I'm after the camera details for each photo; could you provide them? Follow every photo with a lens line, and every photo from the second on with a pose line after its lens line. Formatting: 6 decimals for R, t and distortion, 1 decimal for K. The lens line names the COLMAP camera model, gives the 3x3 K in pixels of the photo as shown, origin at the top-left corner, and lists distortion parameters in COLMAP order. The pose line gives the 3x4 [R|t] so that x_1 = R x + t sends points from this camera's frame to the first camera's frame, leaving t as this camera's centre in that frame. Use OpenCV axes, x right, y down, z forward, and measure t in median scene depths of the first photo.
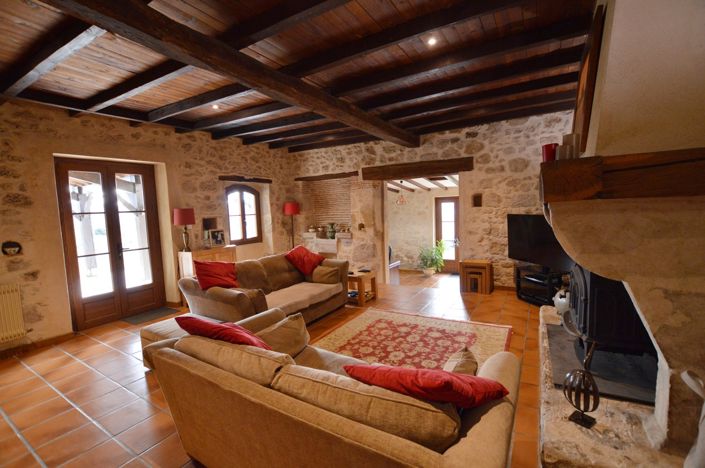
lens RADIAL K [[312.3, 0, 352.5], [0, 312.3, 234.0], [0, 0, 1]] dist [-0.028157, 0.000235]
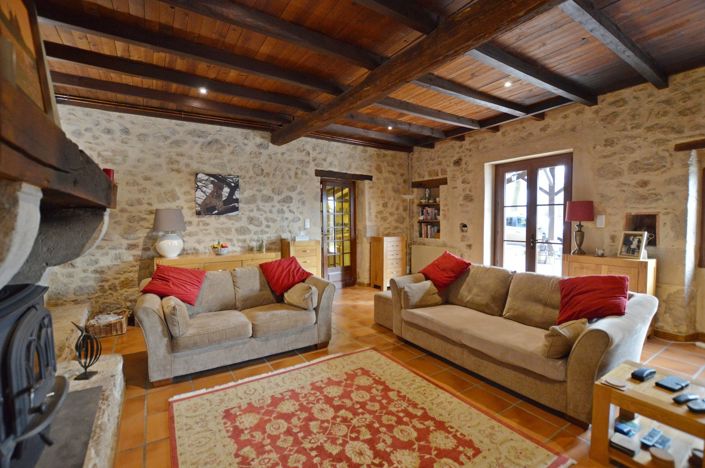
lens RADIAL K [[312.3, 0, 352.5], [0, 312.3, 234.0], [0, 0, 1]] dist [-0.028157, 0.000235]
pose [[-0.446769, 0.088519, -0.890259, 0.492420], [-0.048757, 0.991205, 0.123025, -0.074124], [0.893320, 0.098370, -0.438524, 0.922077]]
